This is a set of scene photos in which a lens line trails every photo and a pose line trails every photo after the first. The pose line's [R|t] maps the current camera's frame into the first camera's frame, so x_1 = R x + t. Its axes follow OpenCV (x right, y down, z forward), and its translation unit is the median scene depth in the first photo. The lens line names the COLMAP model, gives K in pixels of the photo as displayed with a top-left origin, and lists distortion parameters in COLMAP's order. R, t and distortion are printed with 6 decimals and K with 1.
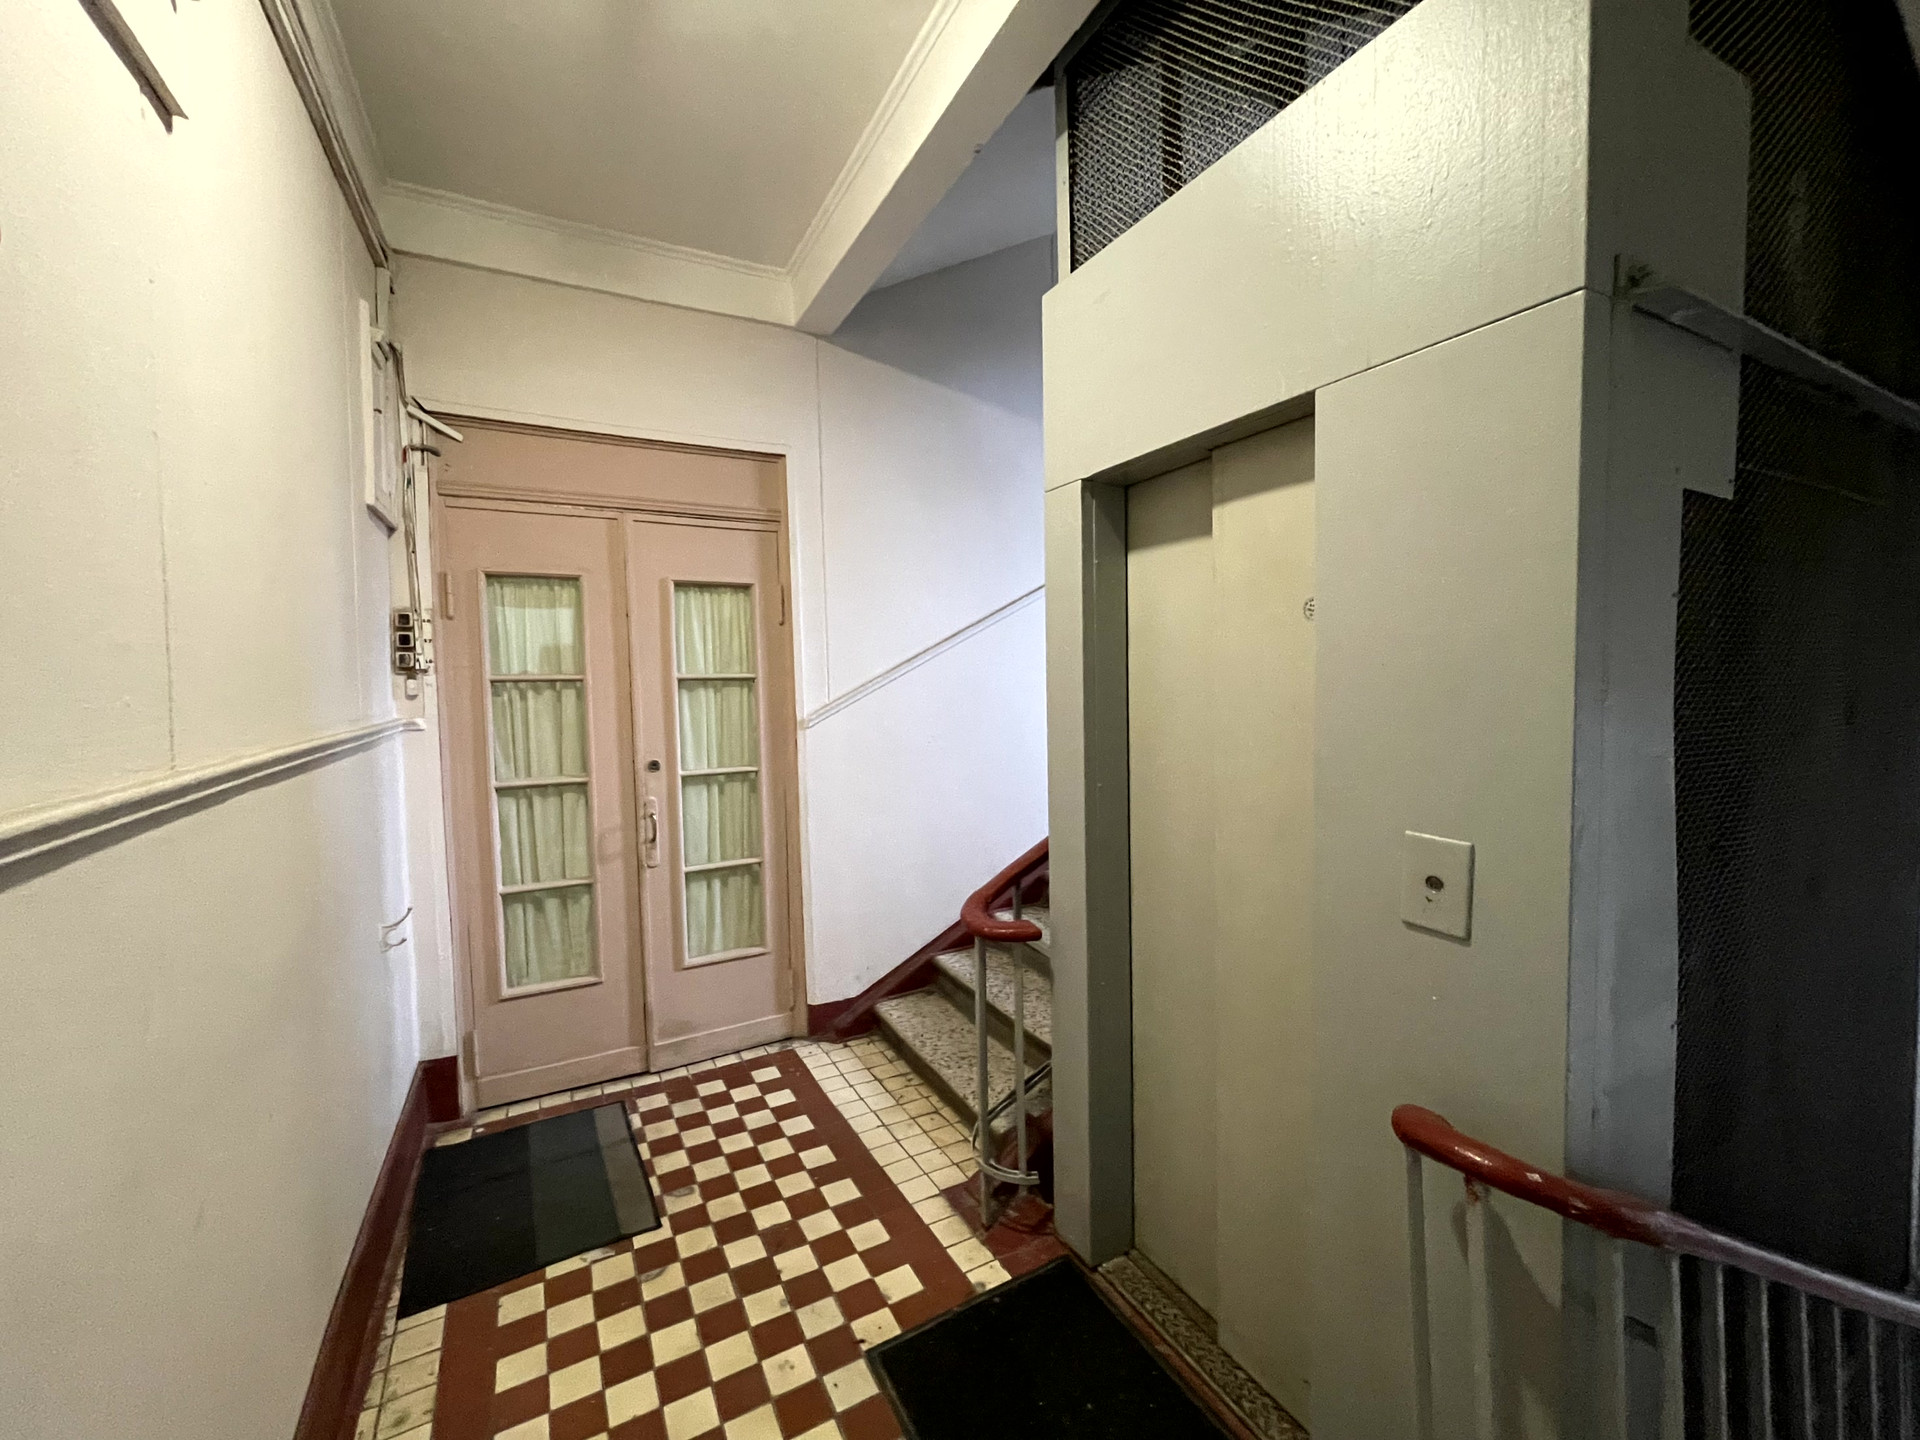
lens RADIAL K [[773.4, 0, 956.7], [0, 773.4, 717.8], [0, 0, 1]] dist [-0.013050, 0.004519]
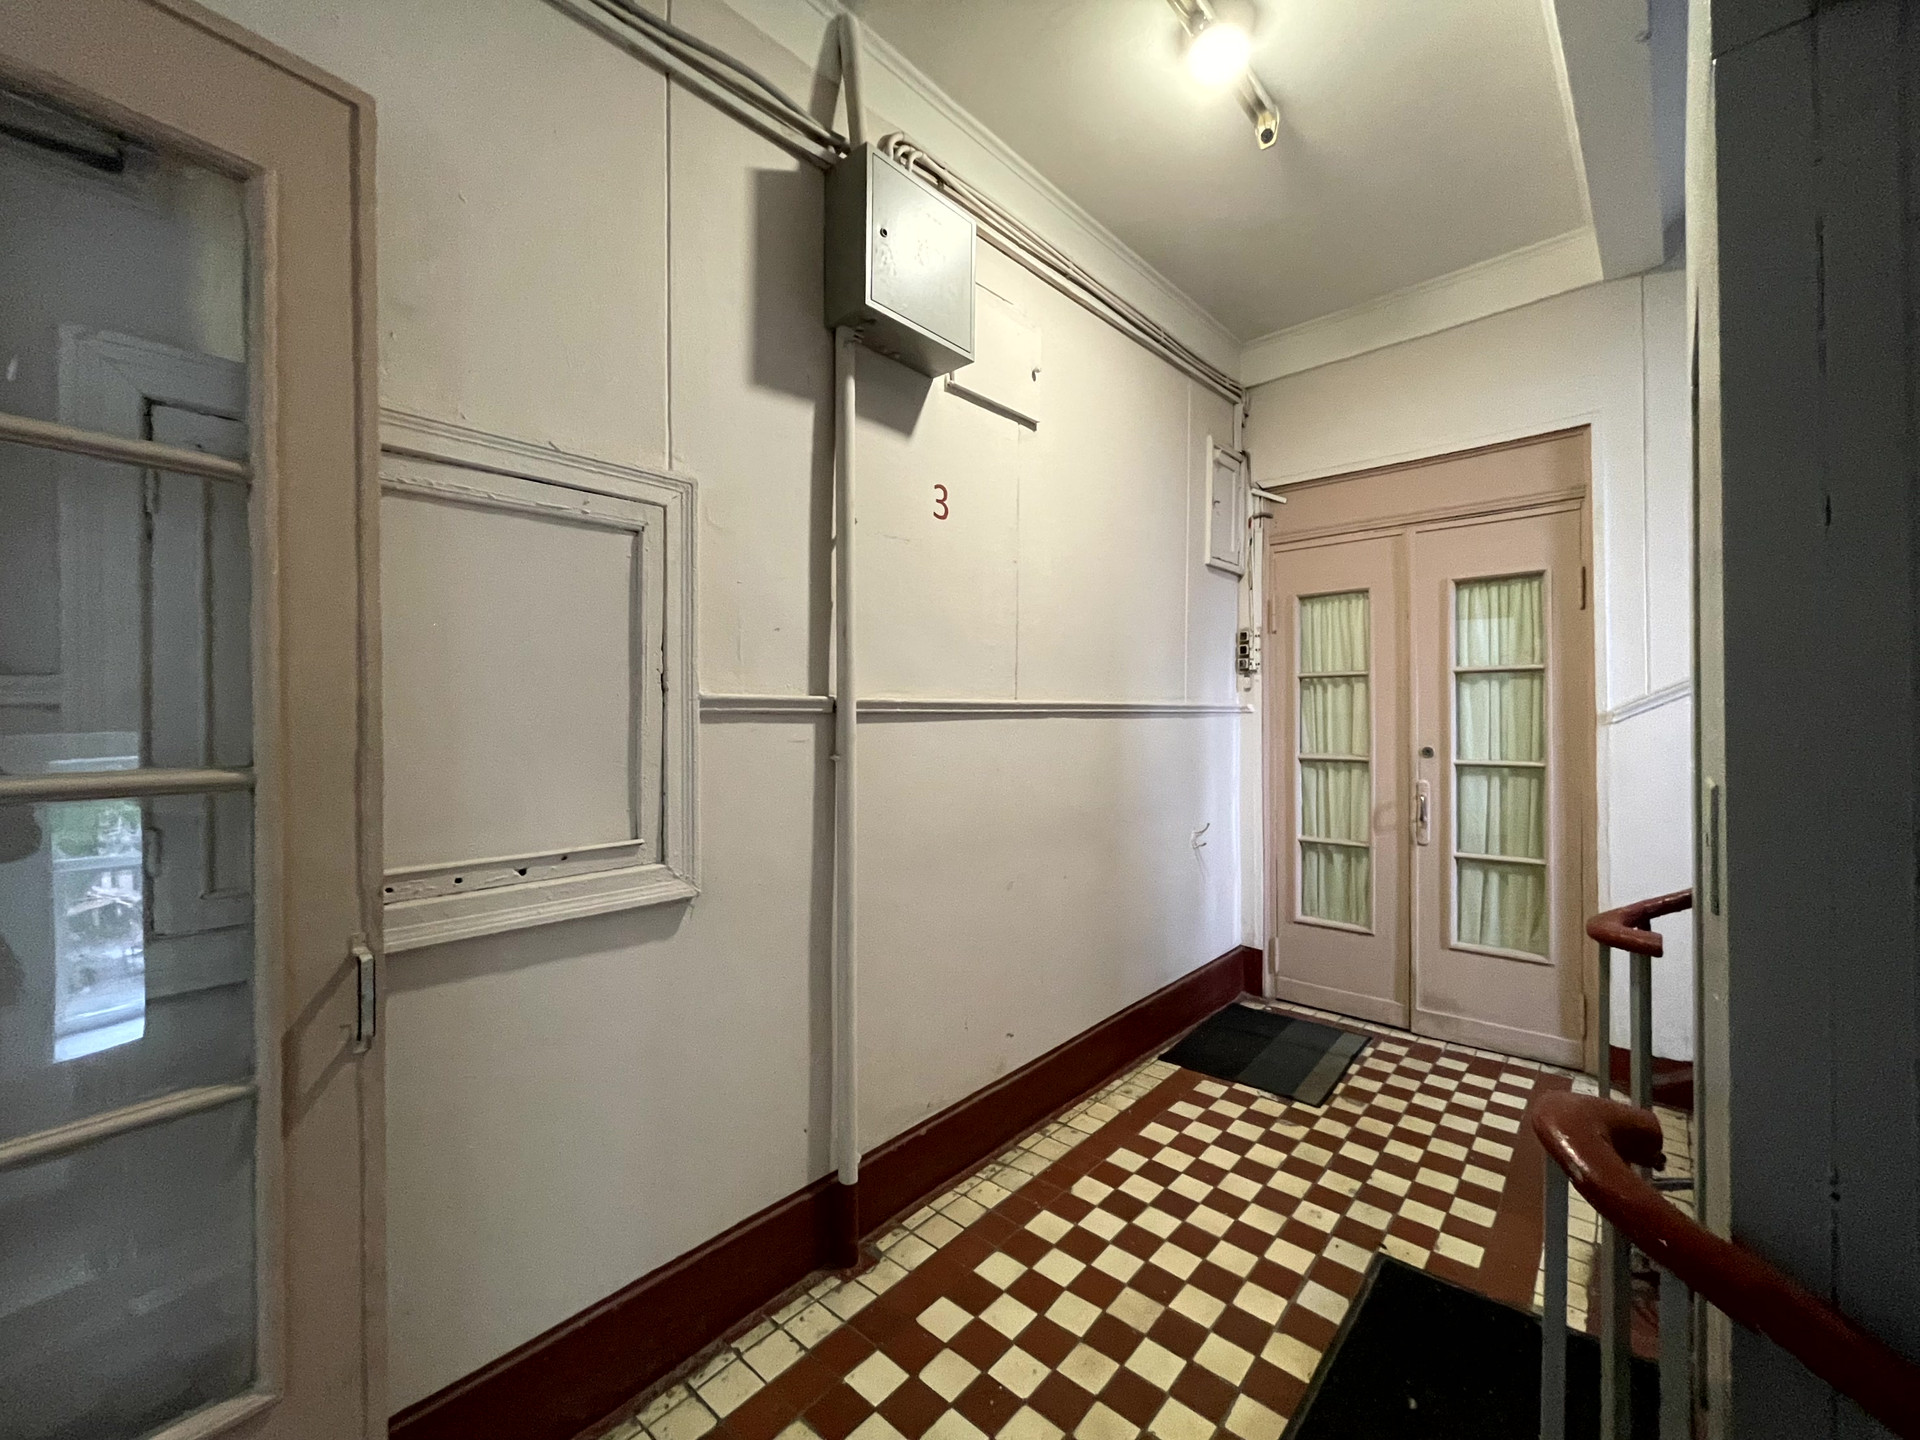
lens RADIAL K [[773.4, 0, 956.7], [0, 773.4, 717.8], [0, 0, 1]] dist [-0.013050, 0.004519]
pose [[0.325578, 0.014202, -0.945409, 0.452009], [-0.048970, 0.998799, -0.001860, 0.052007], [0.944246, 0.046902, 0.325882, 0.013693]]
